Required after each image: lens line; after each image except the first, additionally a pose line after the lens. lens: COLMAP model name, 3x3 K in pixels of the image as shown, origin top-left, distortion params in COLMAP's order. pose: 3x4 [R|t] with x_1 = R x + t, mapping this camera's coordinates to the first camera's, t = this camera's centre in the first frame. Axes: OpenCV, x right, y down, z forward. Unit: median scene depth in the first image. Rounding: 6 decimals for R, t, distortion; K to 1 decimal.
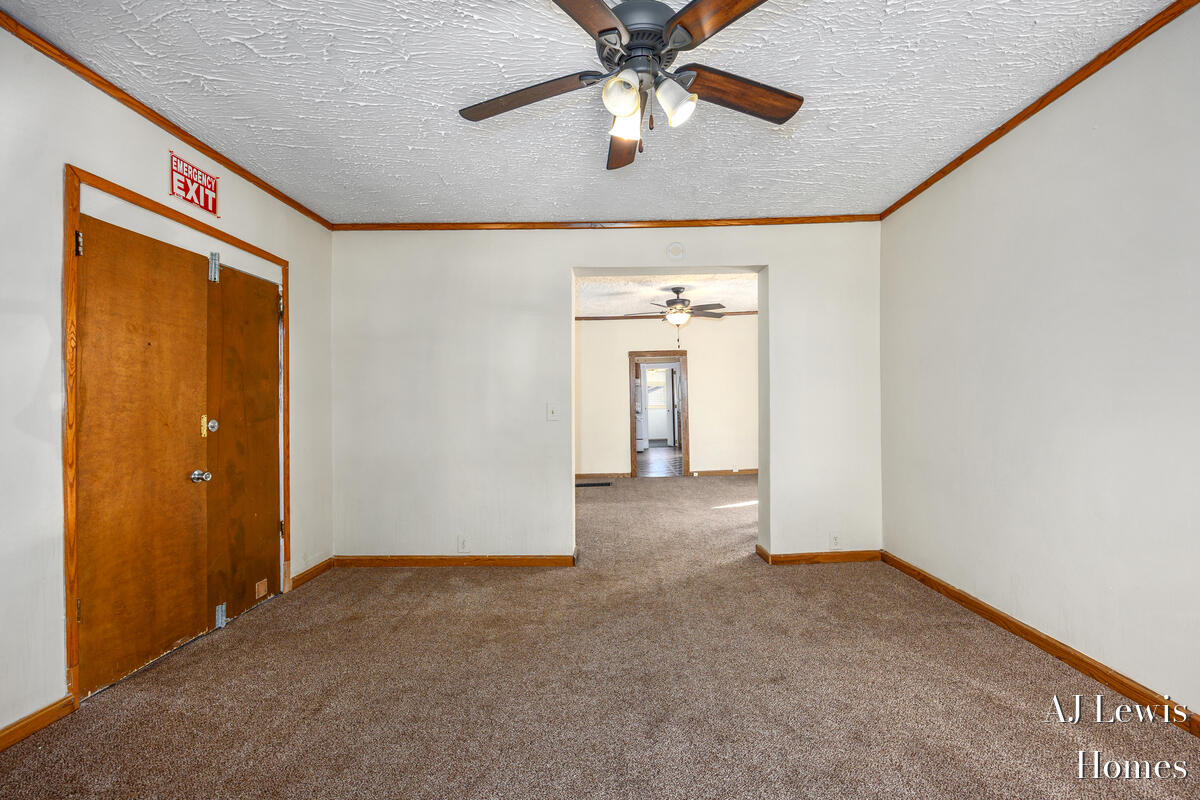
lens RADIAL K [[490.2, 0, 602.7], [0, 490.2, 398.5], [0, 0, 1]] dist [0.000271, 0.000005]
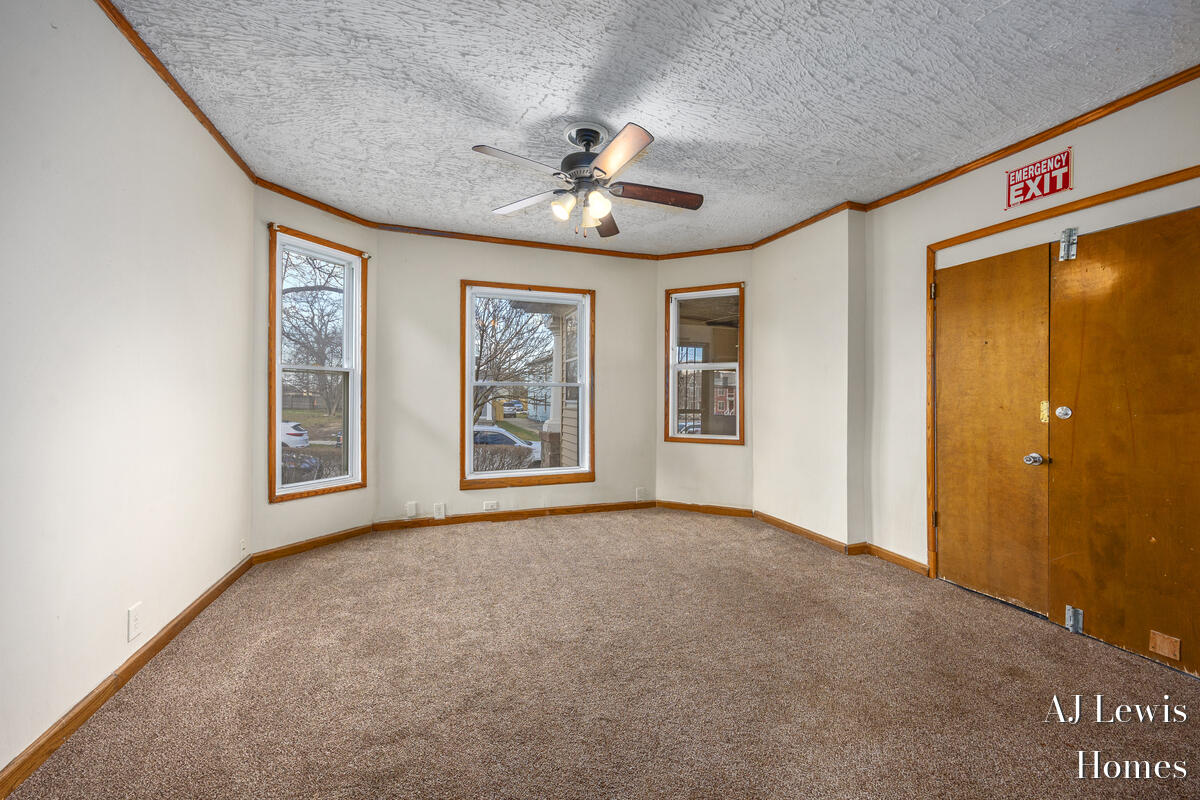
lens RADIAL K [[490.2, 0, 602.1], [0, 490.2, 396.2], [0, 0, 1]] dist [0.000271, 0.000005]
pose [[-0.938100, 0.000943, -0.346363, 0.401783], [0.001331, 0.999999, -0.000881, 0.024390], [0.346361, -0.001288, -0.938100, 1.689412]]
